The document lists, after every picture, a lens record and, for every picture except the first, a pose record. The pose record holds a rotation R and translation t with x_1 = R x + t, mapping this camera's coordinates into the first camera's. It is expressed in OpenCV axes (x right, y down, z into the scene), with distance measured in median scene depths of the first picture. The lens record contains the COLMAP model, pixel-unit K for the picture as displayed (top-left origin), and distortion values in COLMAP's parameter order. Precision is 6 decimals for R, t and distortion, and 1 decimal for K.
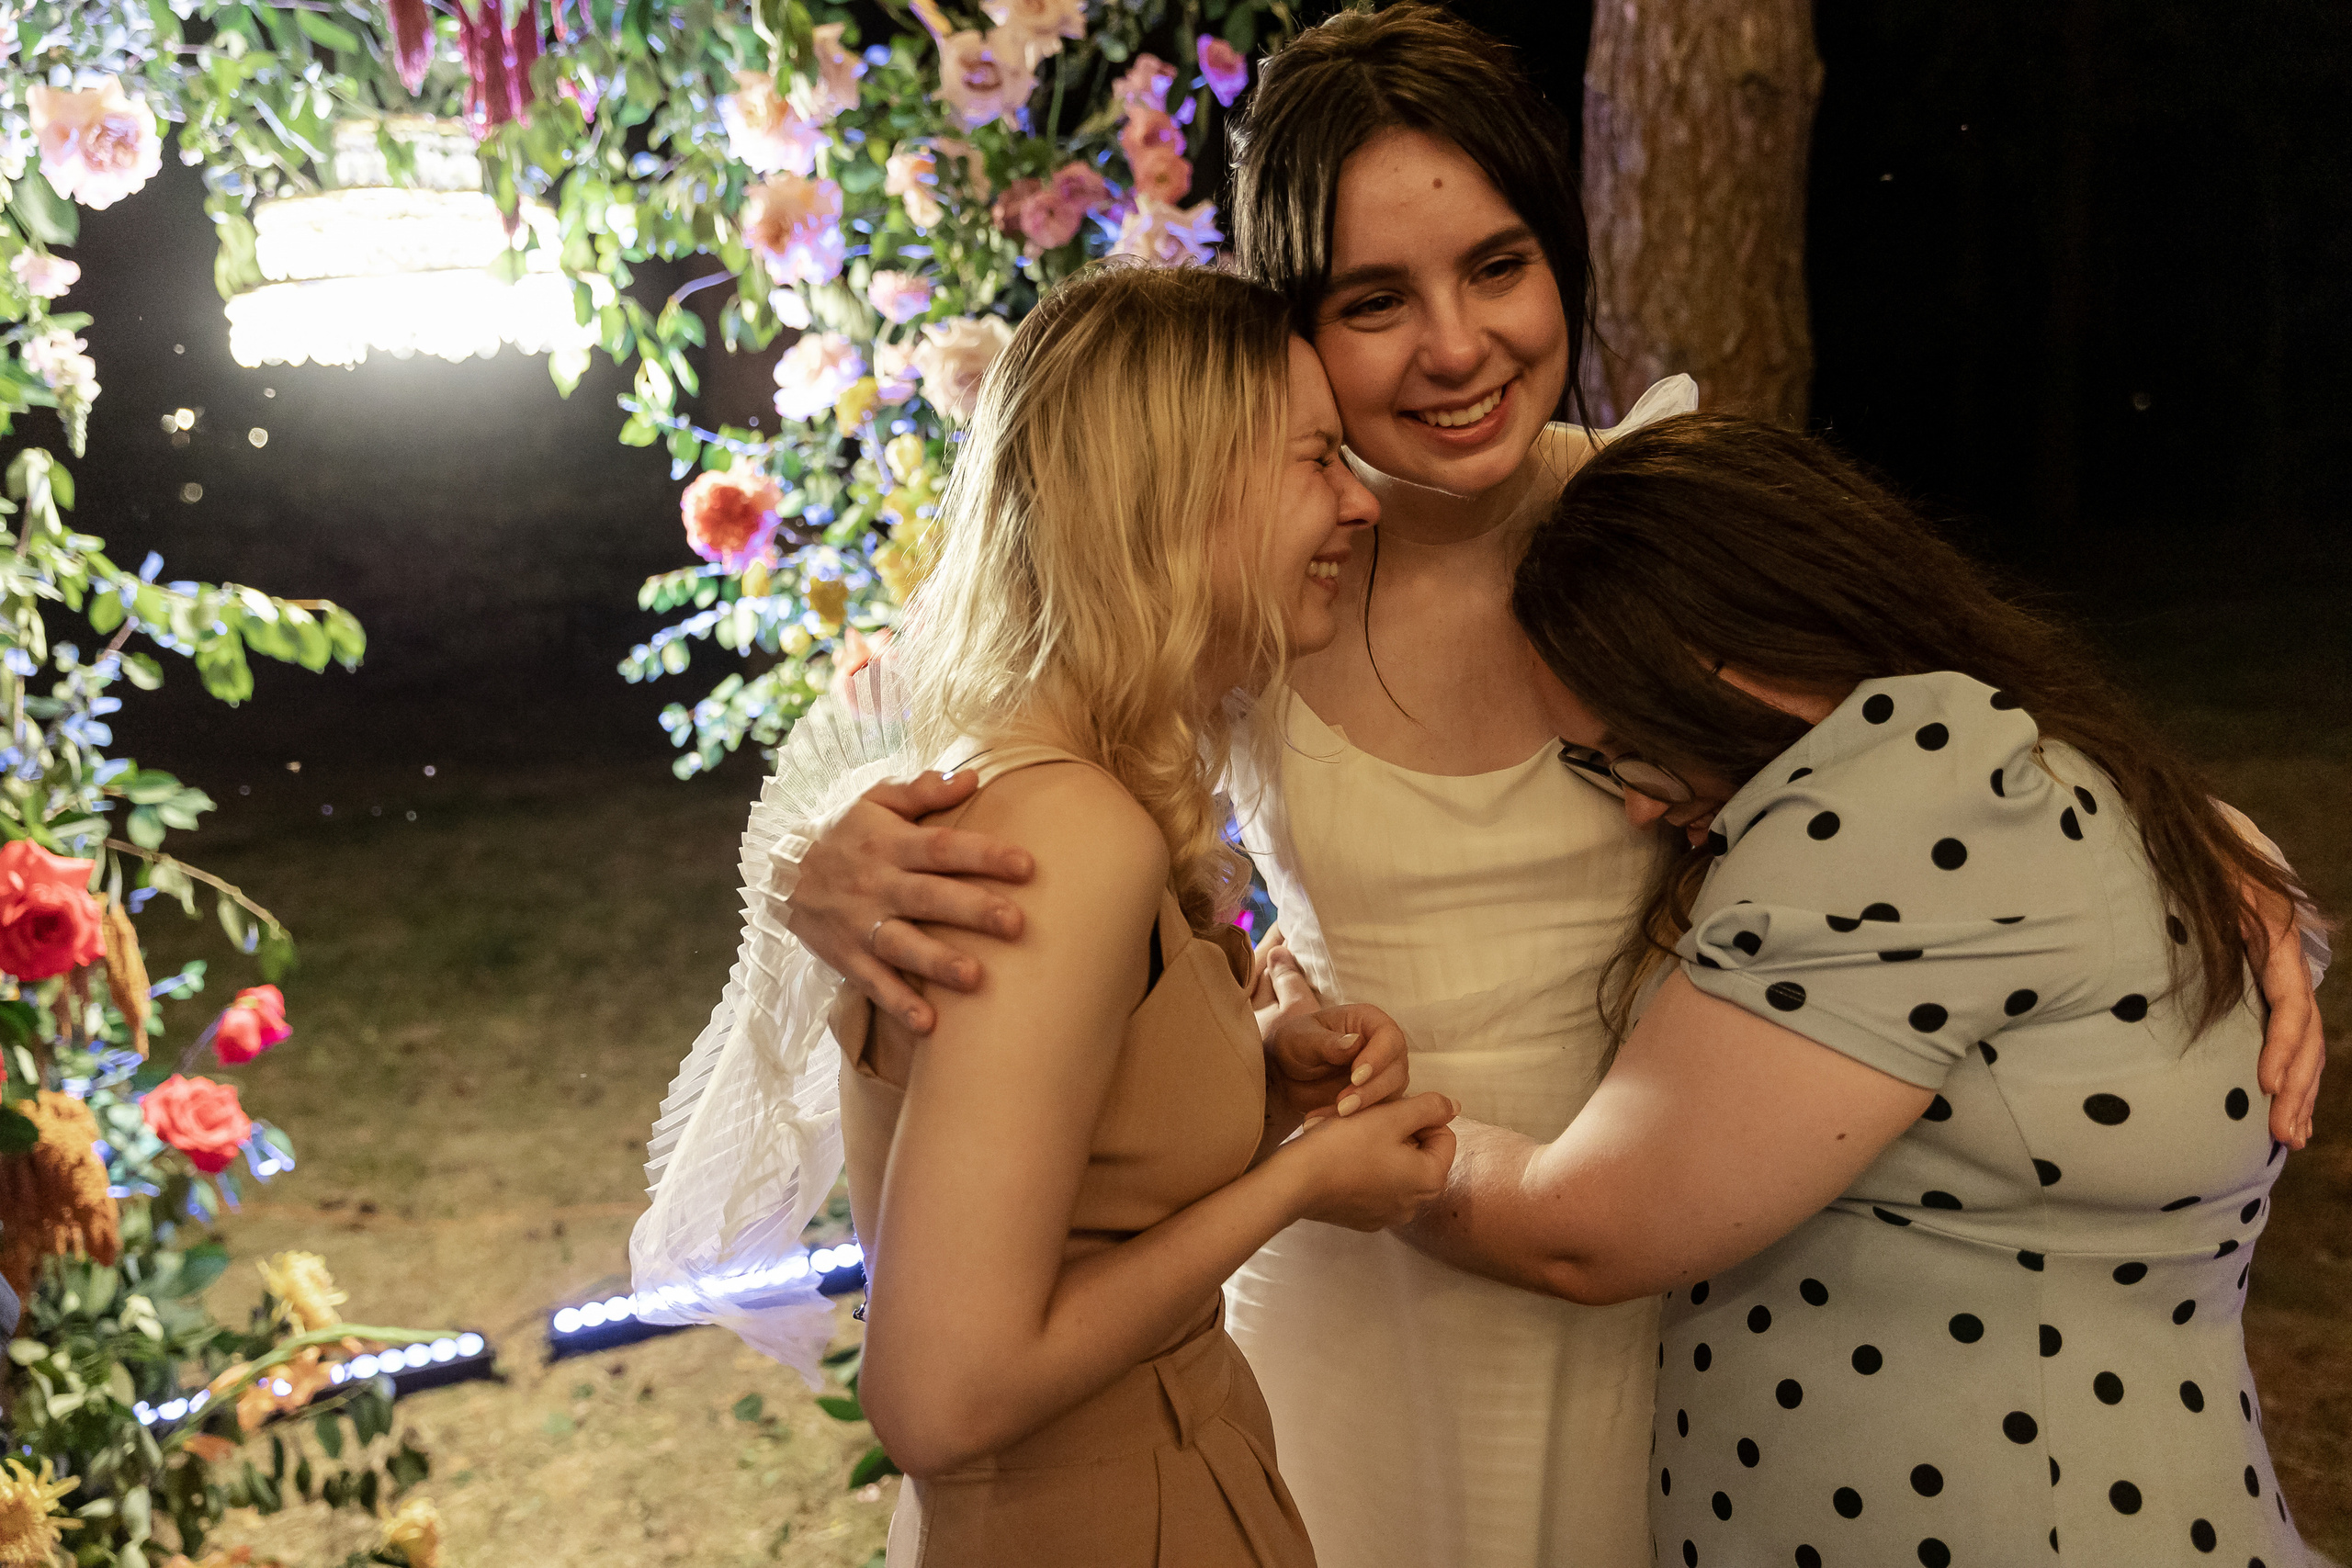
lens RADIAL K [[1926.9, 0, 1176.0], [0, 1926.9, 784.0], [0, 0, 1]] dist [-0.005391, 0.011603]
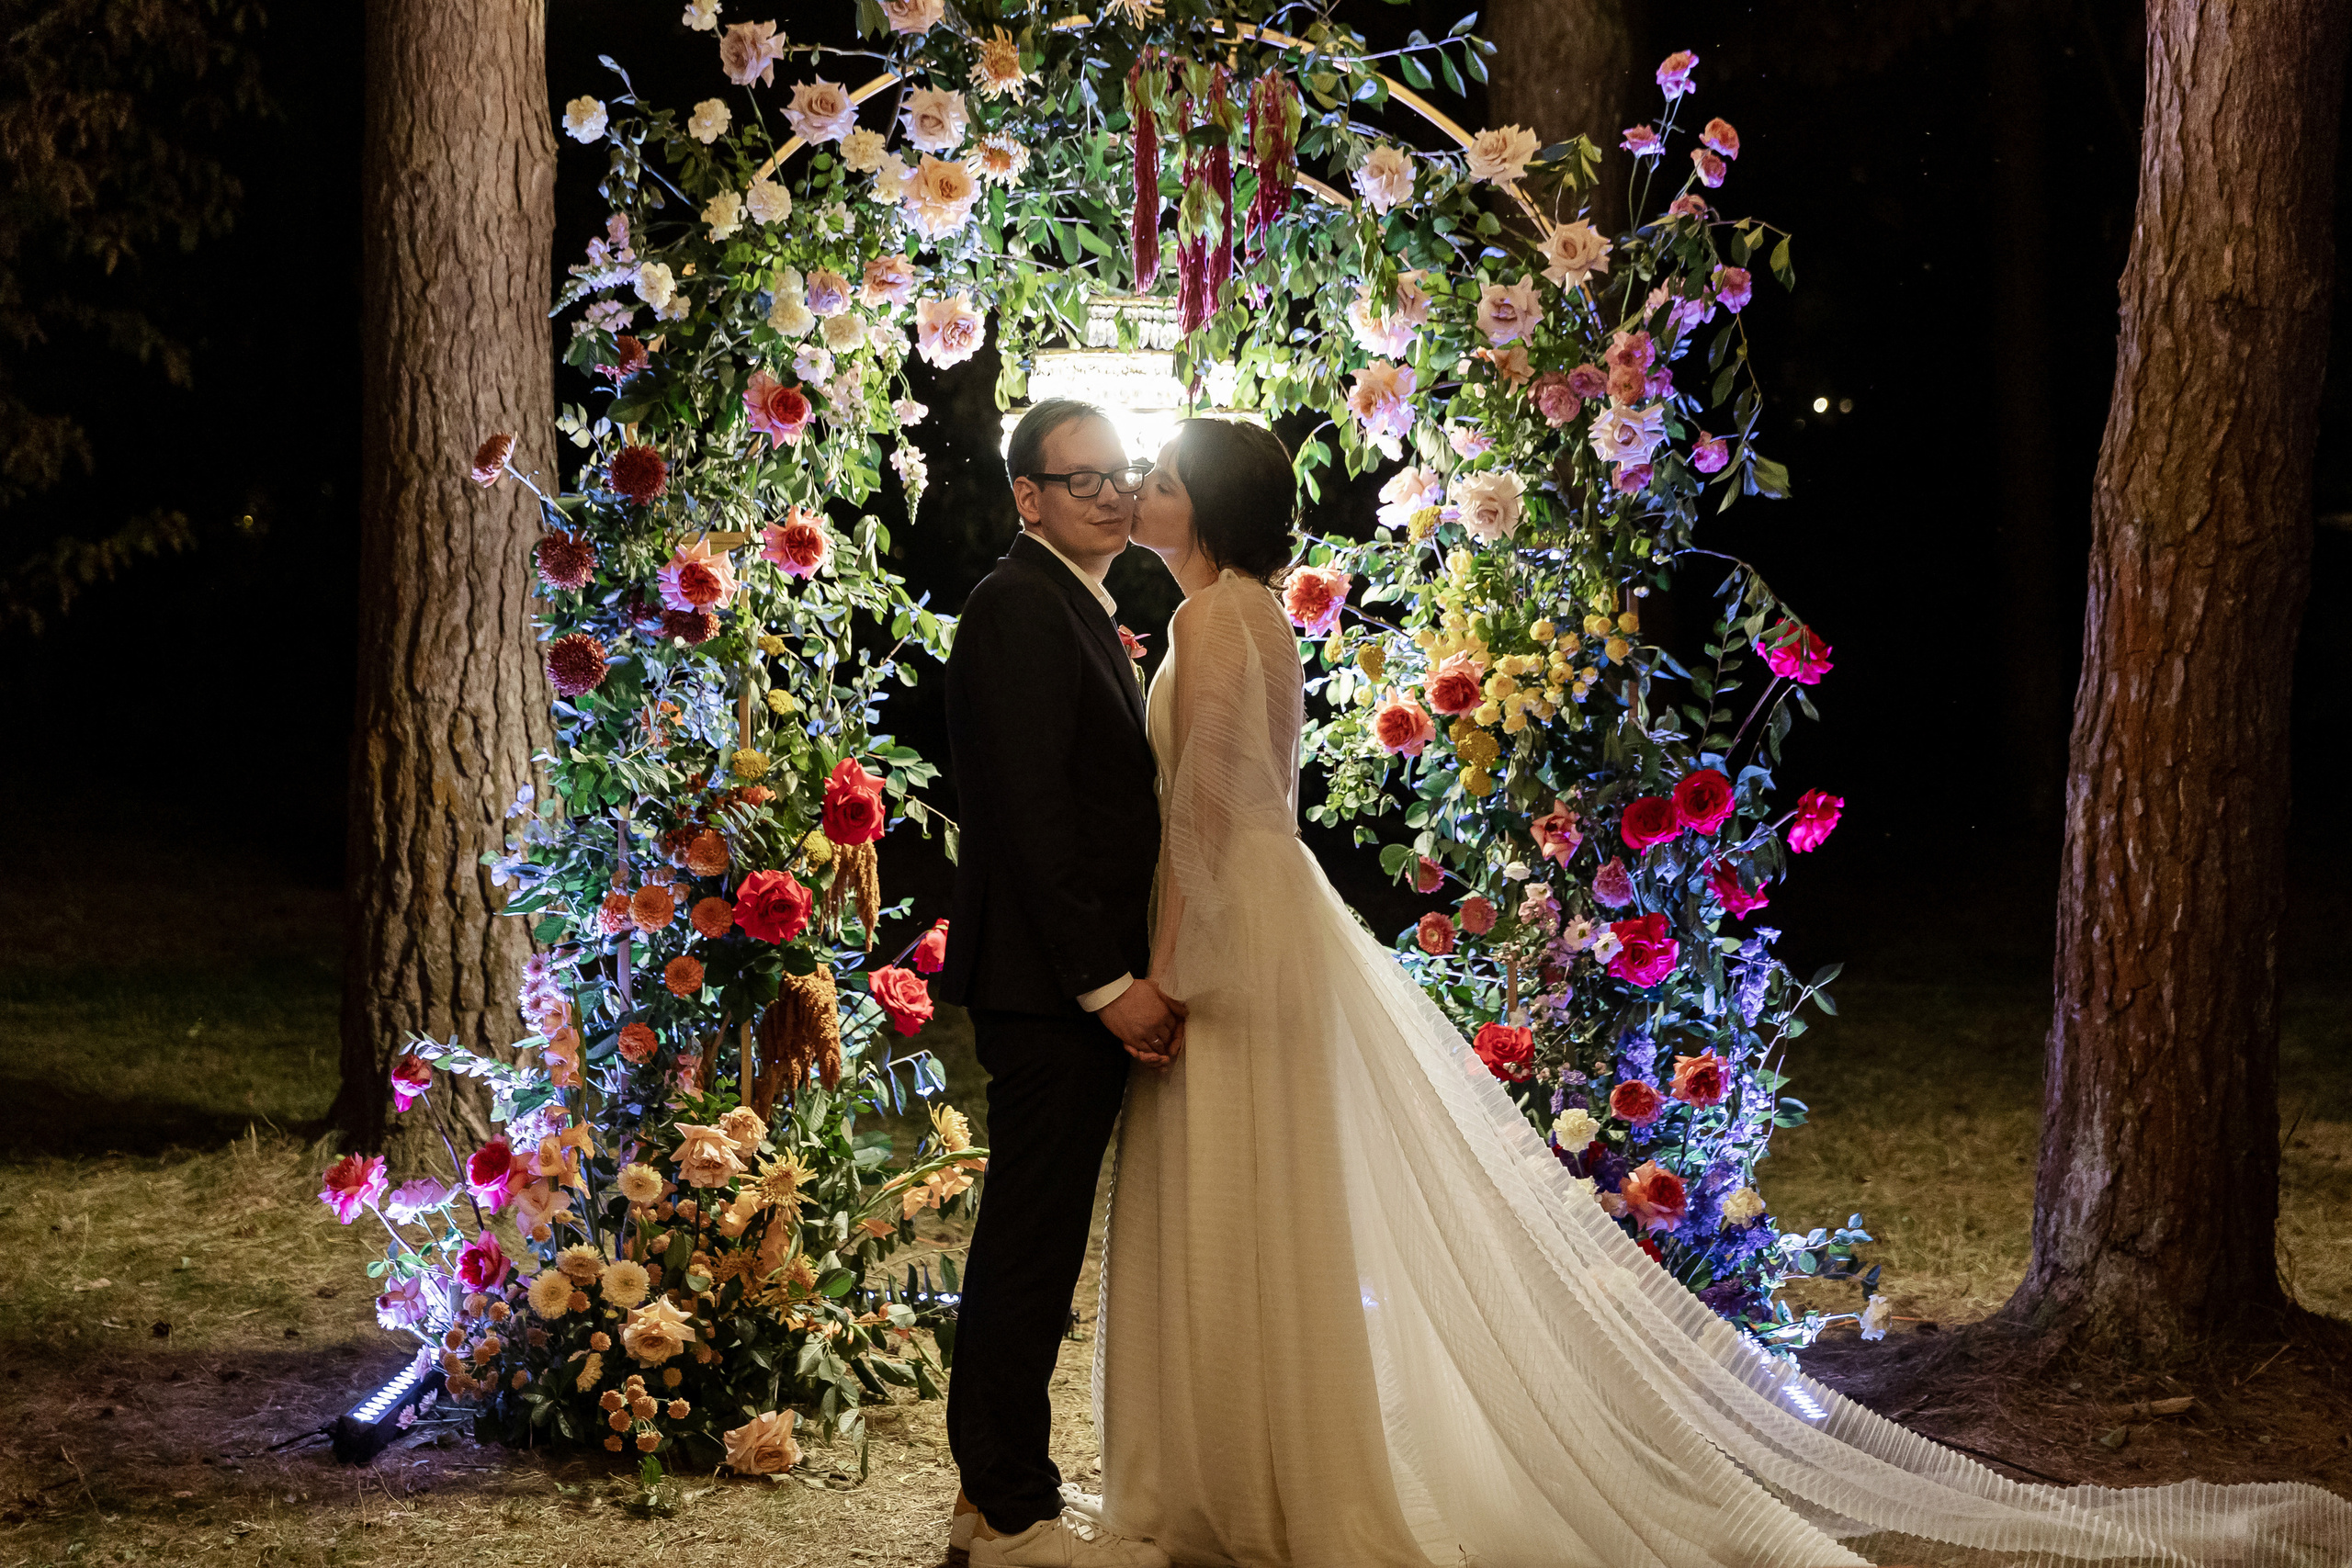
lens RADIAL K [[4367.9, 0, 1137.1], [0, 4367.9, 814.9], [0, 0, 1]] dist [-0.012906, 0.108634]
pose [[0.927678, 0.098985, -0.360023, 0.781806], [-0.134181, 0.988186, -0.074054, 0.260942], [0.348439, 0.117007, 0.930000, -1.913742]]
